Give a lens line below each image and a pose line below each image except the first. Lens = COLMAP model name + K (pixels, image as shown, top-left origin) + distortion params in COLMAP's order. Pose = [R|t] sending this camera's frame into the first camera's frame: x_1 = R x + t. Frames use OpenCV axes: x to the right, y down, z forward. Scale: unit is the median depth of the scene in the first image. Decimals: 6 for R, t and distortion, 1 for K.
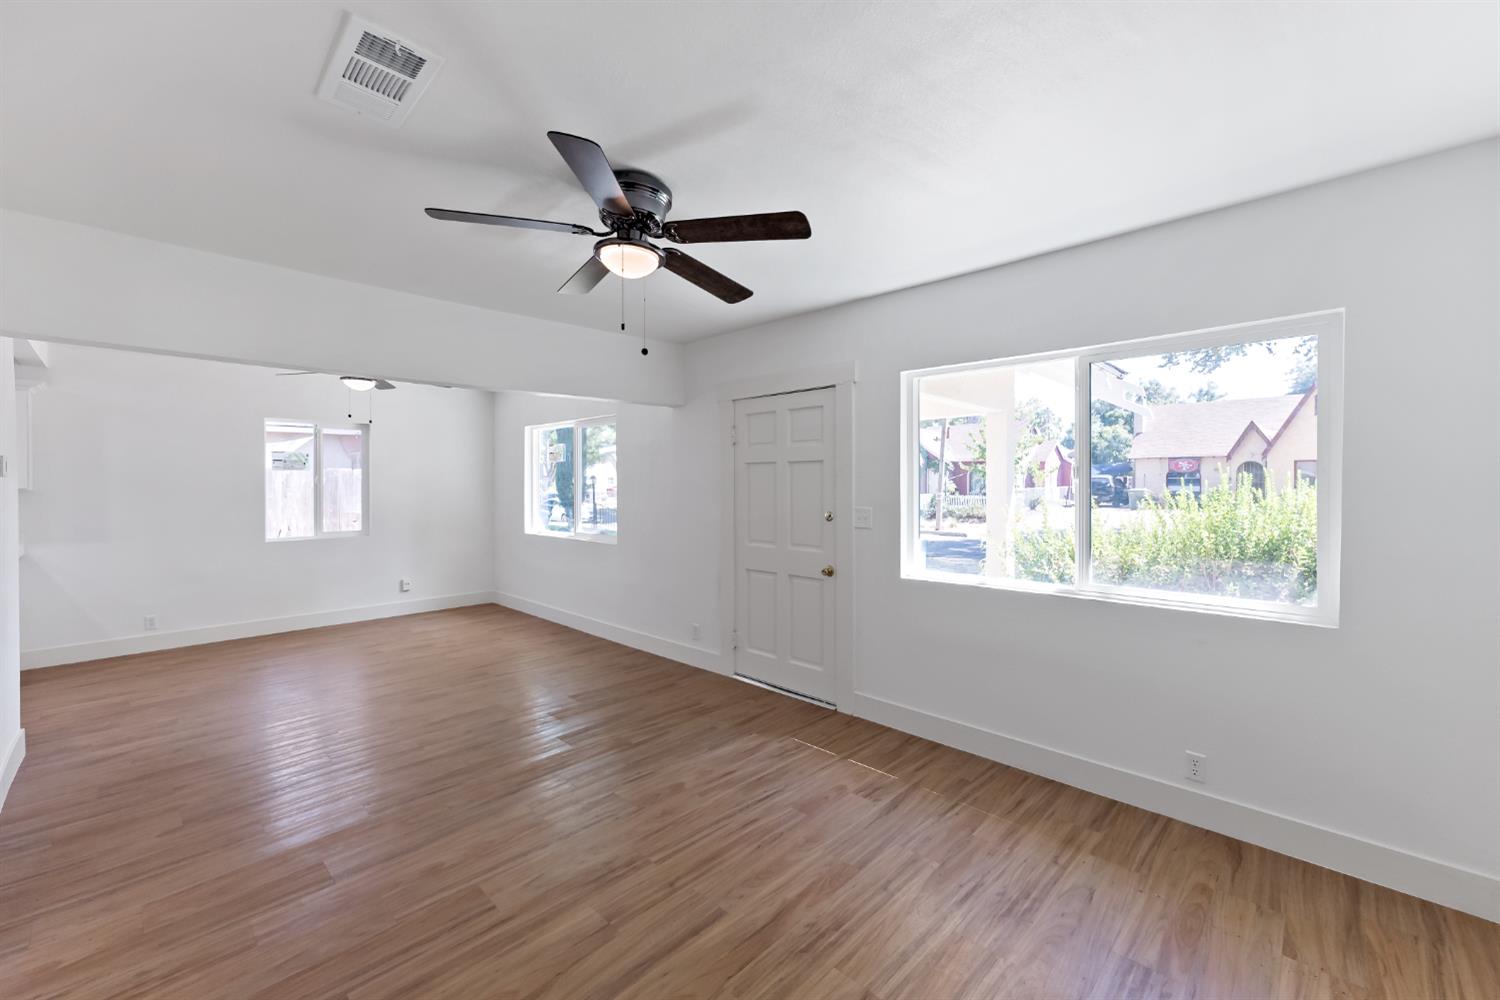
lens RADIAL K [[604.8, 0, 748.8], [0, 604.8, 489.4], [0, 0, 1]] dist [0.000573, 0.000113]
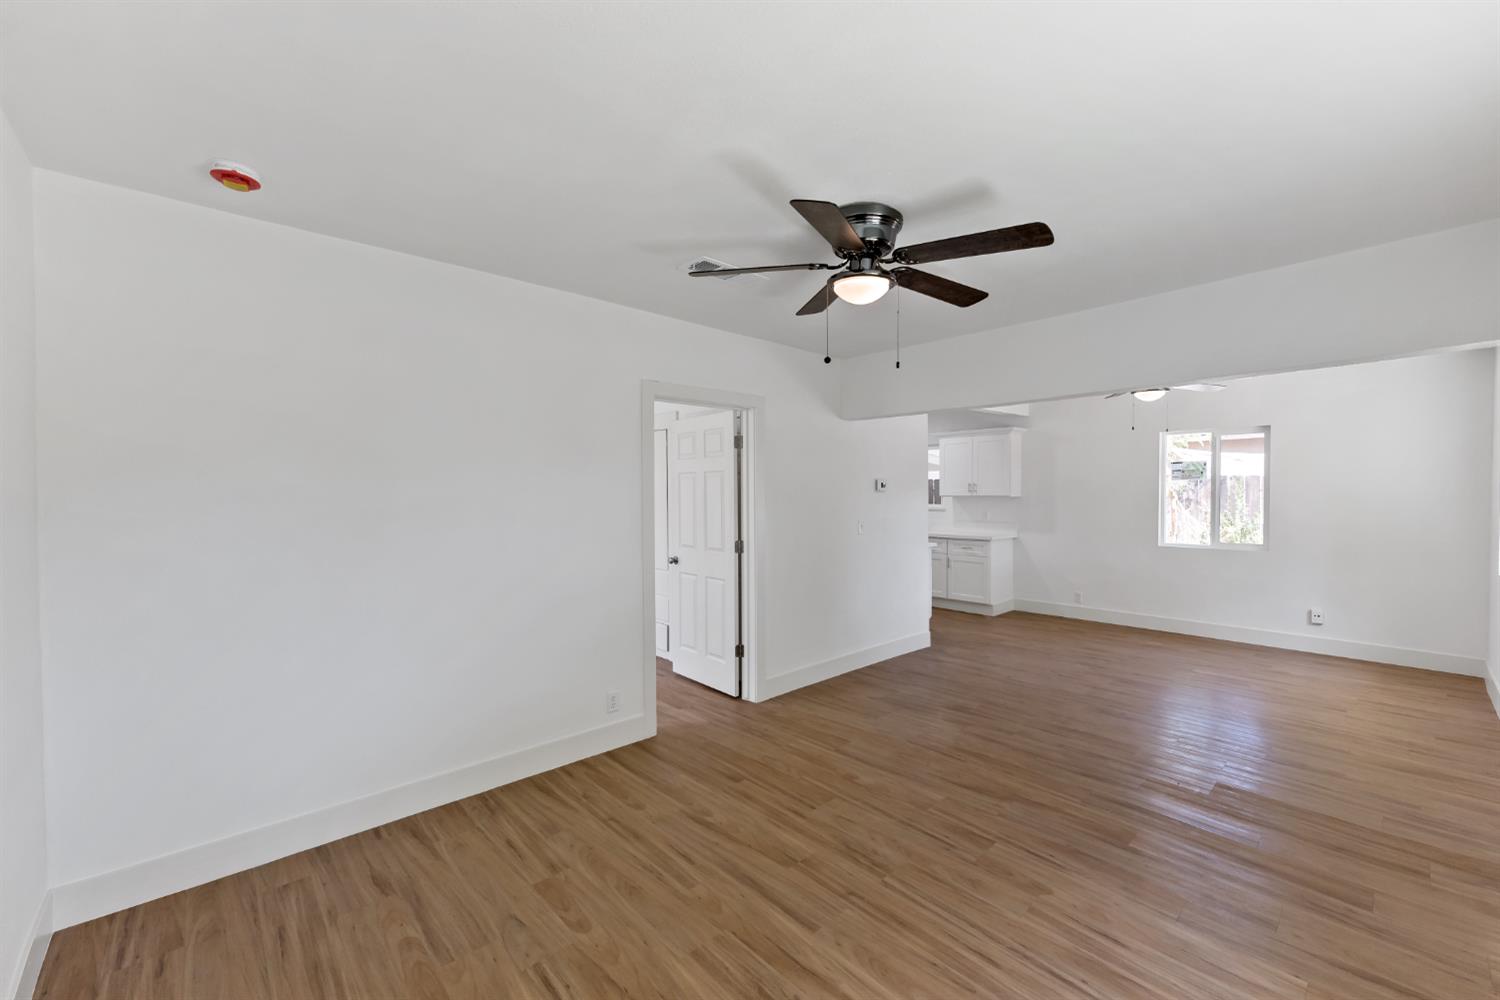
lens RADIAL K [[598.8, 0, 750.0], [0, 598.8, 500.0], [0, 0, 1]] dist [-0.001676, -0.000438]
pose [[-0.060631, 0.017188, -0.998012, 0.727814], [-0.007460, 0.999816, 0.017673, -0.020898], [0.998132, 0.008517, -0.060491, 0.735947]]
